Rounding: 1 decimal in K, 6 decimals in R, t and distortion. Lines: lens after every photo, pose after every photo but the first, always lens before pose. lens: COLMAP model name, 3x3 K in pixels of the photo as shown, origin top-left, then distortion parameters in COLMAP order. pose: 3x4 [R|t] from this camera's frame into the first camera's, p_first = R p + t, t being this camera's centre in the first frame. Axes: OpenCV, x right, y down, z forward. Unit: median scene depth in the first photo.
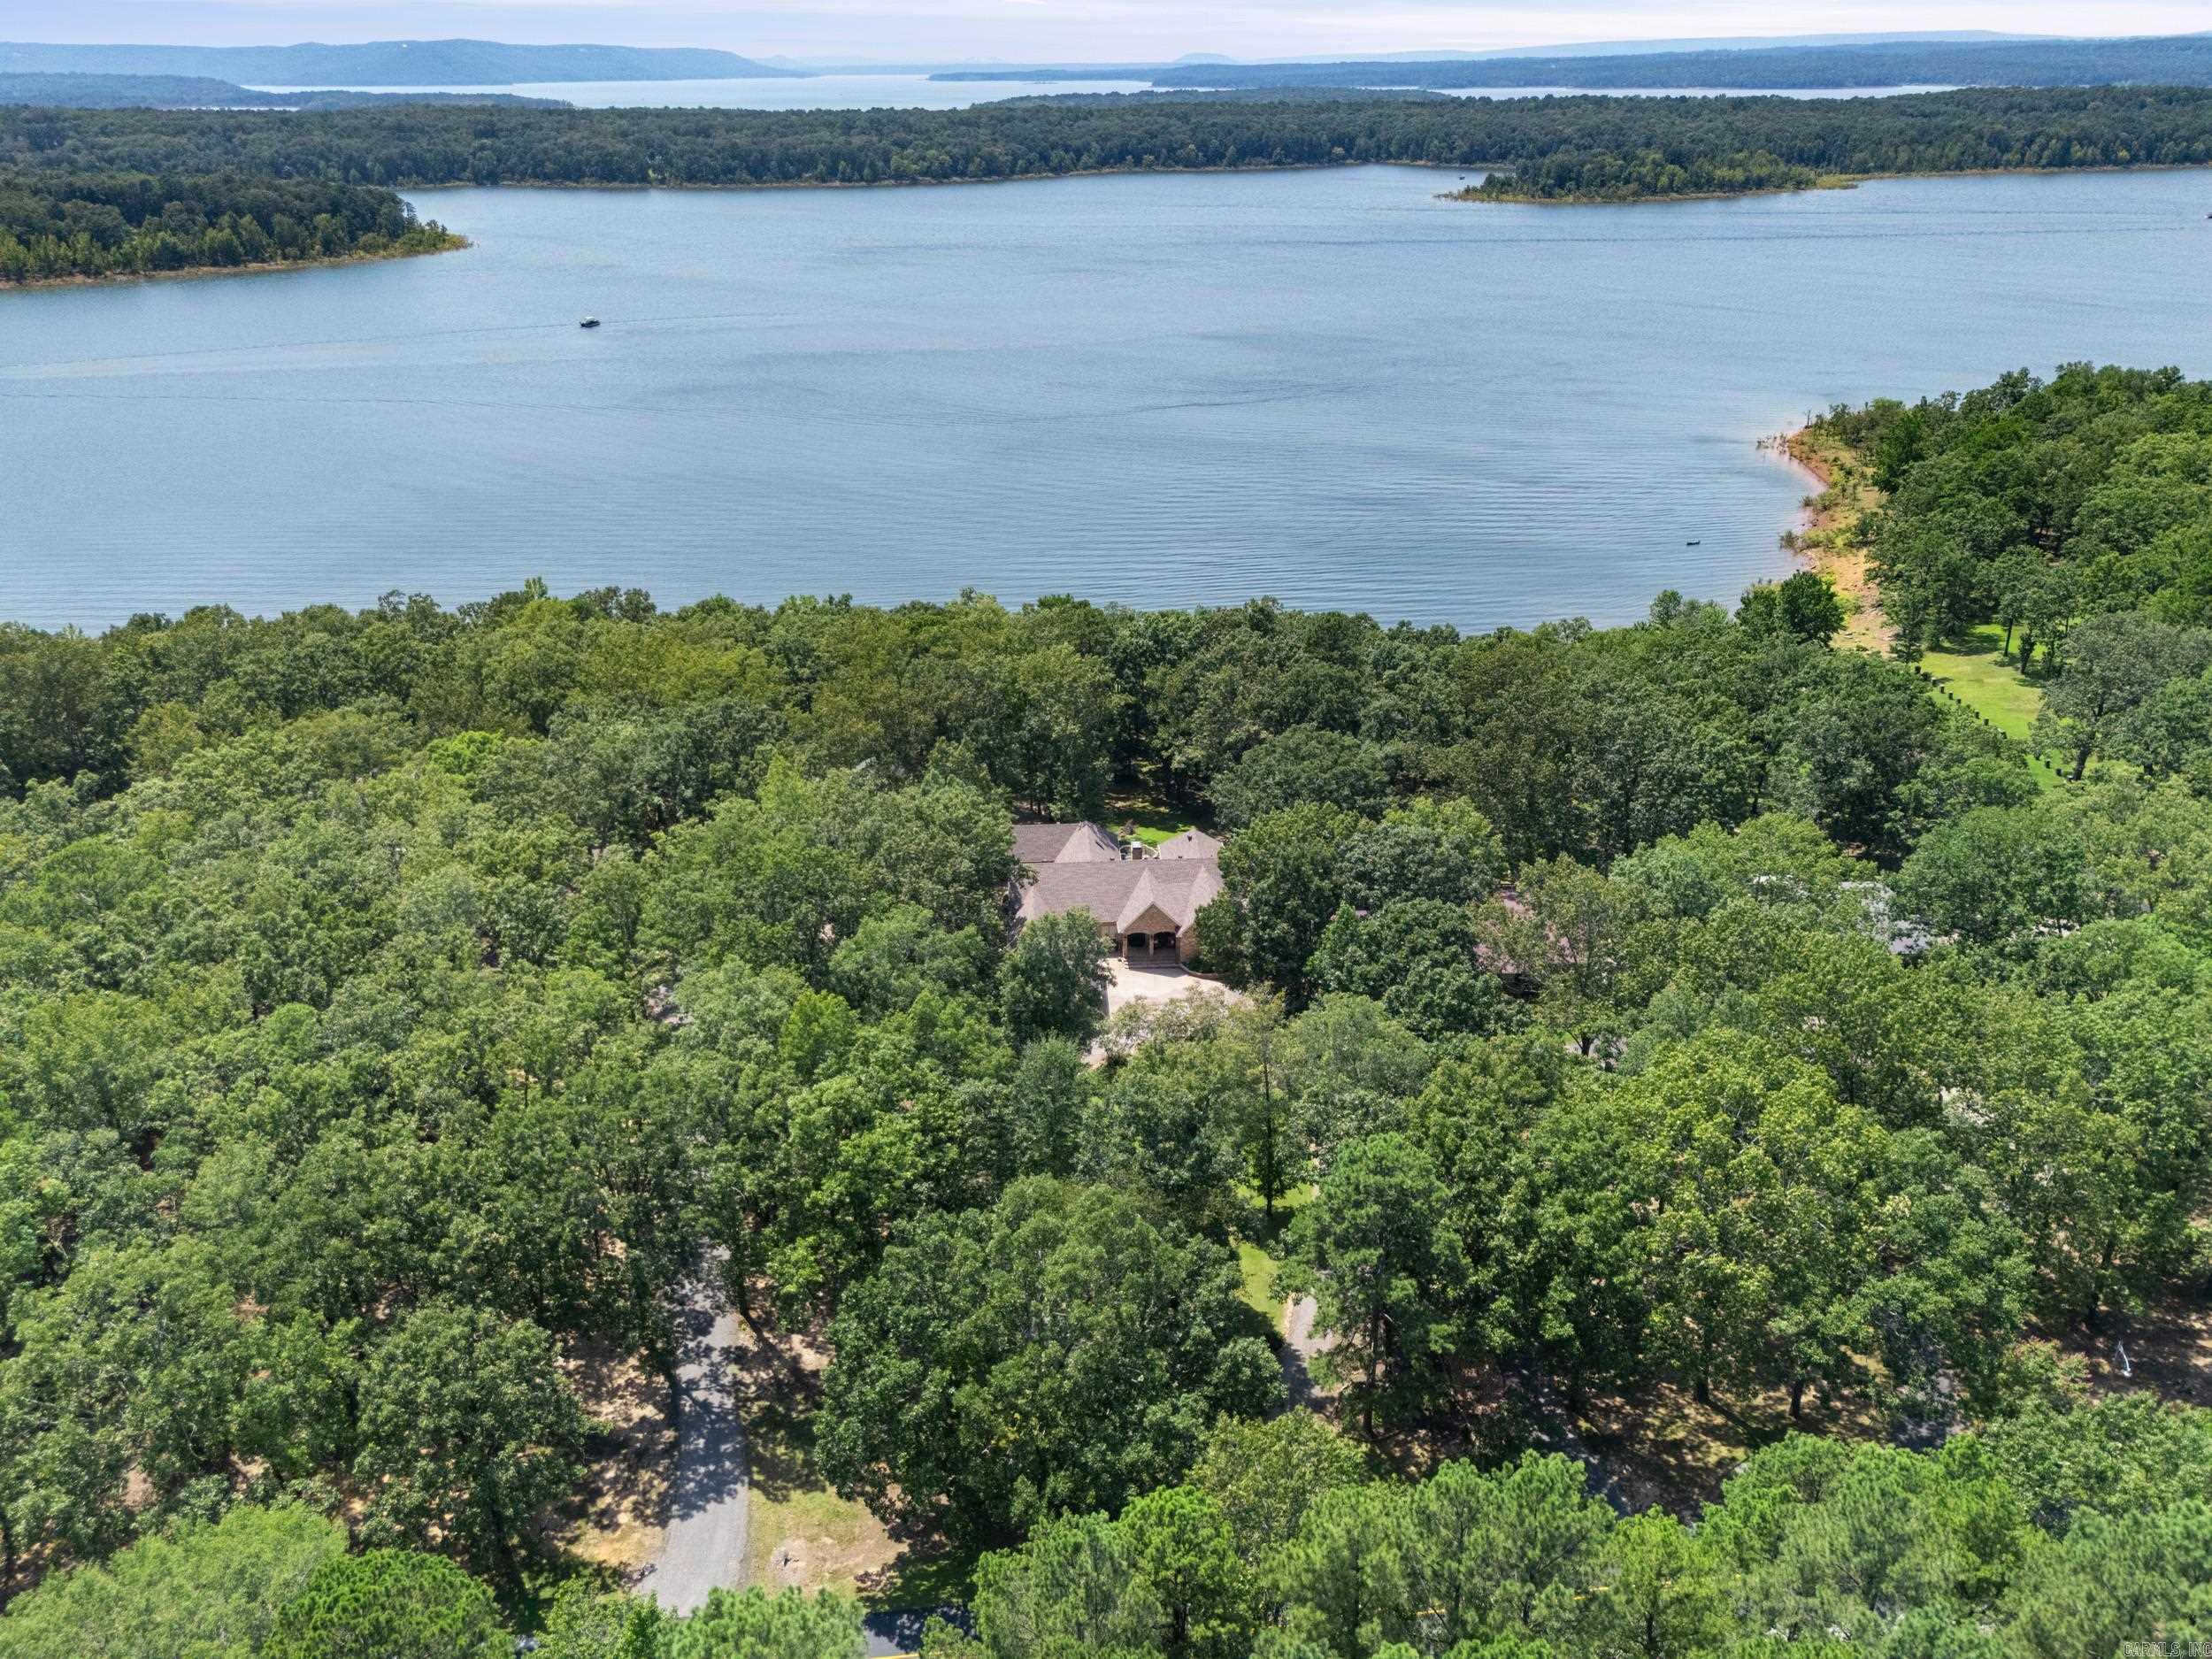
lens RADIAL K [[1667.5, 0, 1106.9], [0, 1667.5, 825.1], [0, 0, 1]] dist [0.060389, -0.063322]
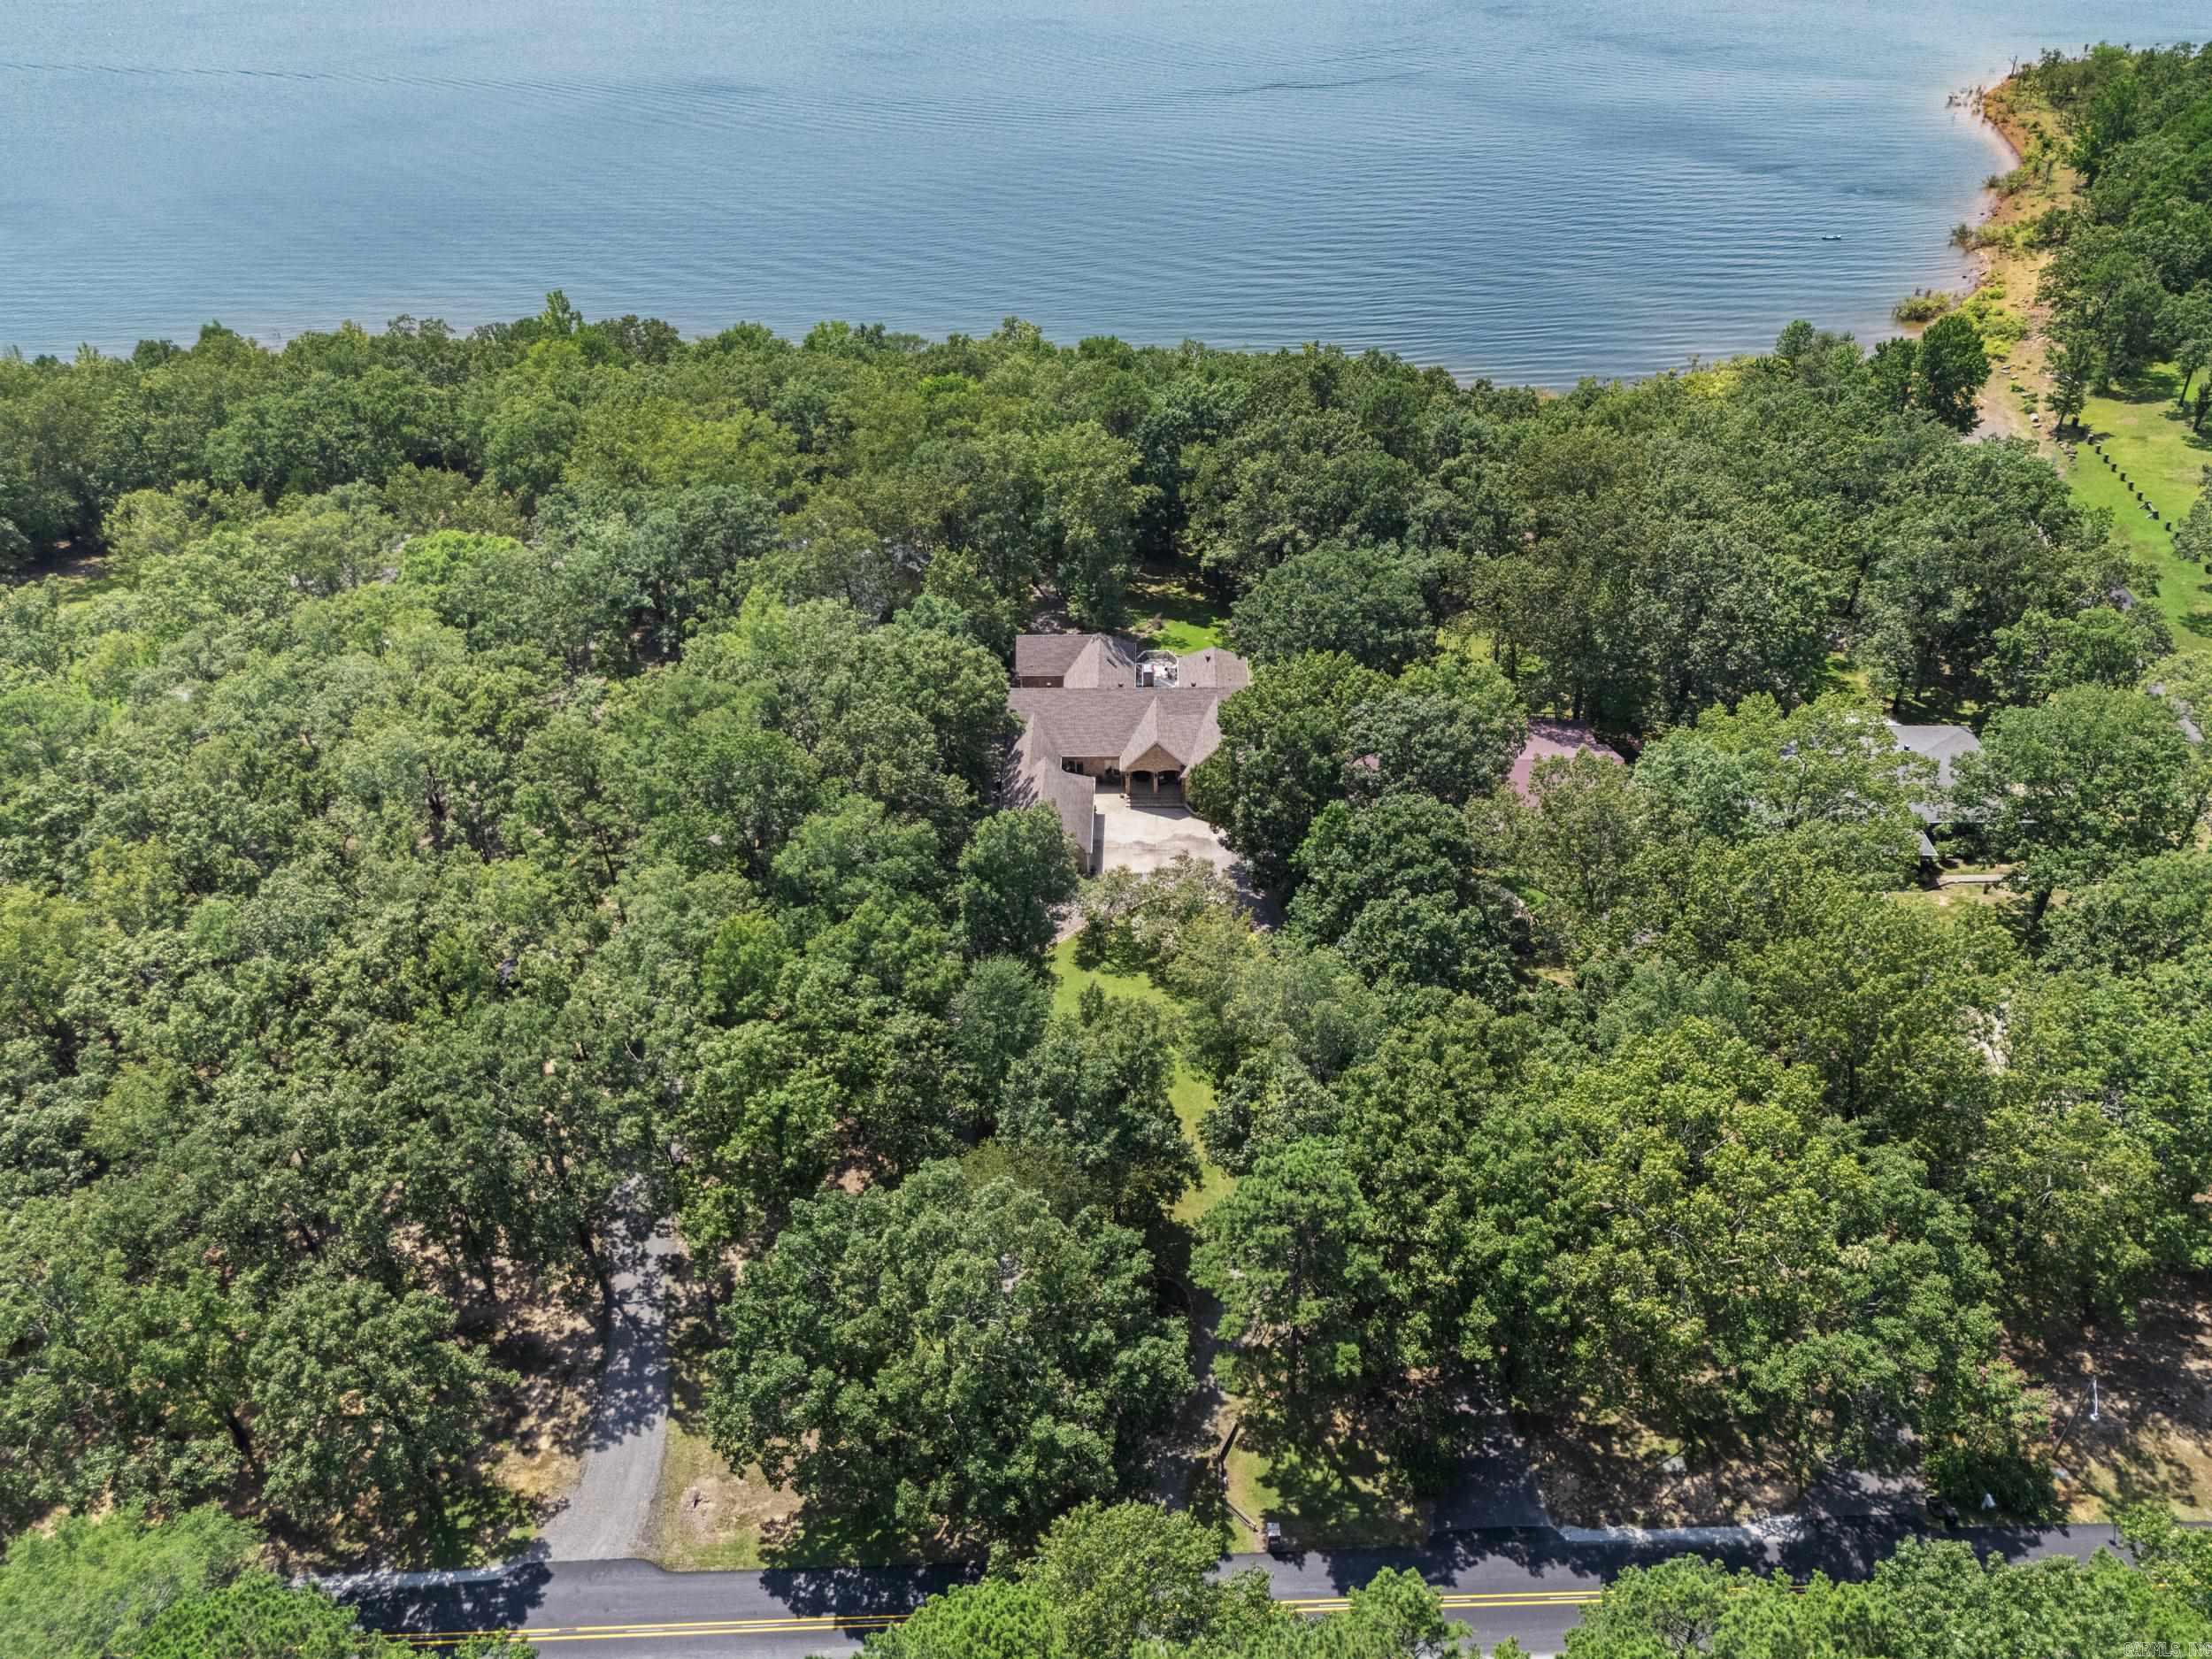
lens RADIAL K [[1667.5, 0, 1106.9], [0, 1667.5, 825.1], [0, 0, 1]] dist [0.060389, -0.063322]
pose [[0.996824, 0.038068, -0.069955, 0.098566], [-0.021776, 0.975173, 0.220373, -0.167007], [0.076607, -0.218150, 0.972904, 0.105049]]
